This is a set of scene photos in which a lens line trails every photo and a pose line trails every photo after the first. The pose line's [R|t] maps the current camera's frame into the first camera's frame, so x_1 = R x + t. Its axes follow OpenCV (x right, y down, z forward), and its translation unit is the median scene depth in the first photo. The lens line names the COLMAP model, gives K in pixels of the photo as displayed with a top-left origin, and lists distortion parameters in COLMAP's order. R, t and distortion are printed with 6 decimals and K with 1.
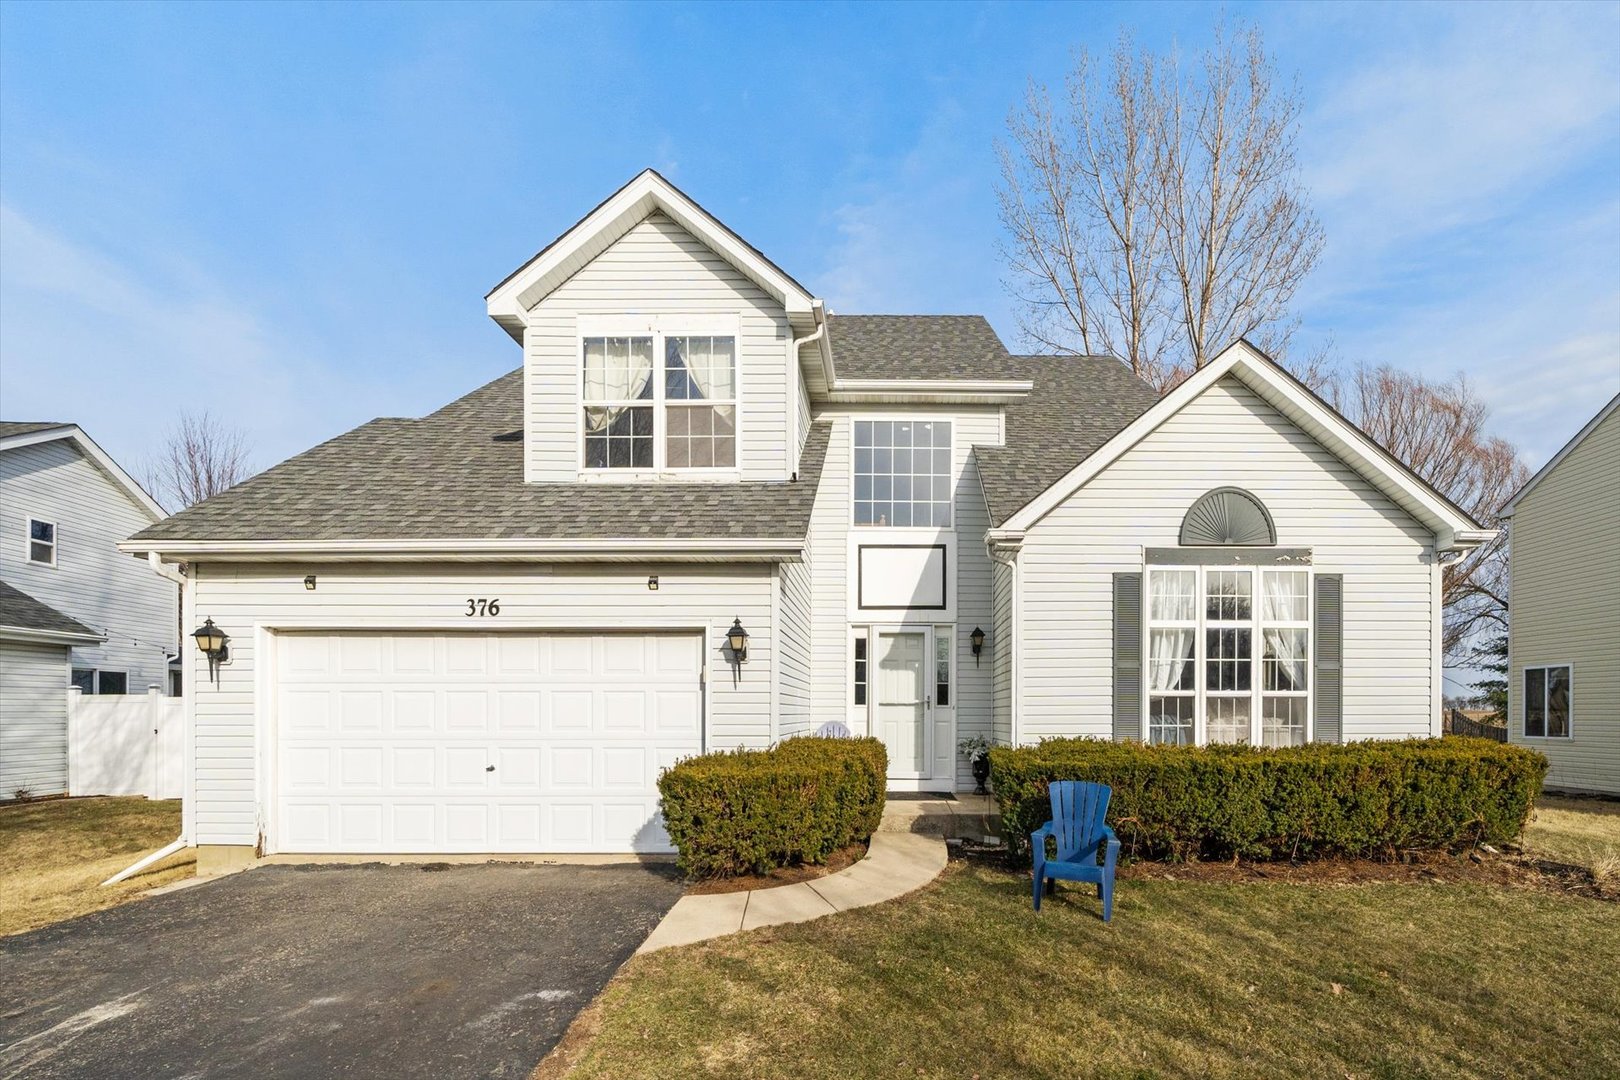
lens RADIAL K [[644.9, 0, 813.9], [0, 644.9, 547.9], [0, 0, 1]] dist [-0.001529, -0.000184]
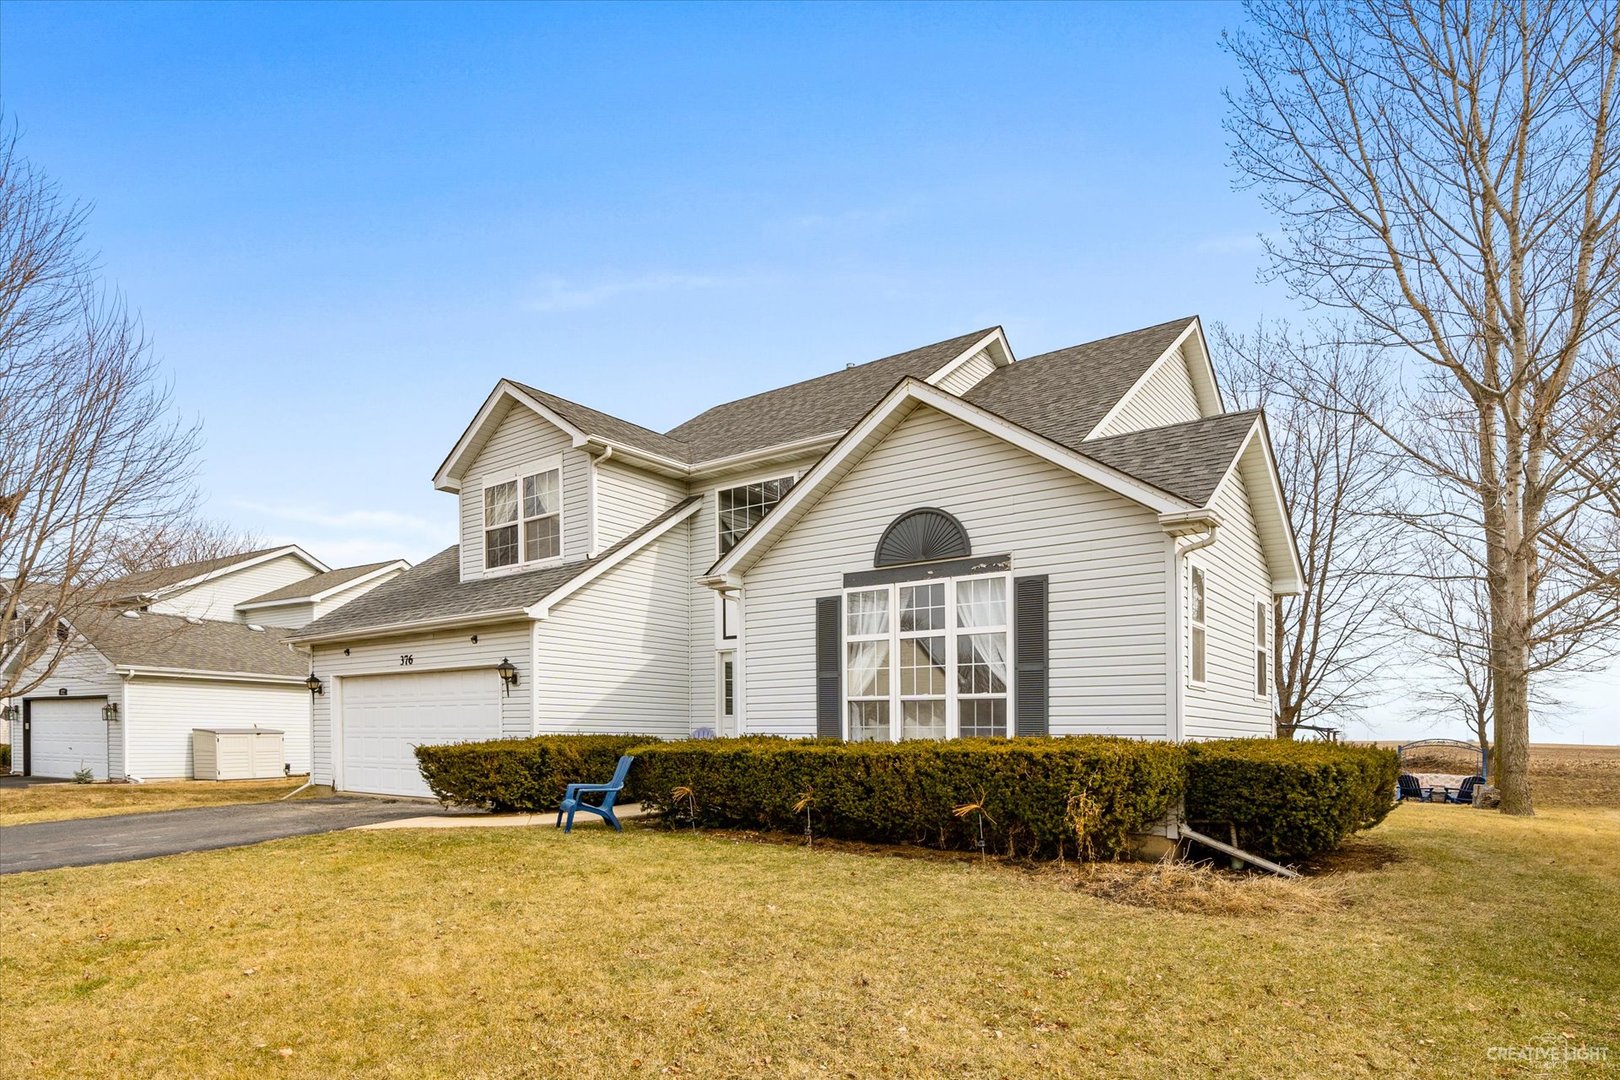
lens RADIAL K [[644.9, 0, 804.0], [0, 644.9, 545.8], [0, 0, 1]] dist [-0.001529, -0.000184]
pose [[0.877674, -0.135100, -0.459821, 1.002895], [0.117562, 0.990822, -0.066720, 0.019452], [0.464615, 0.004501, 0.885502, -0.066973]]
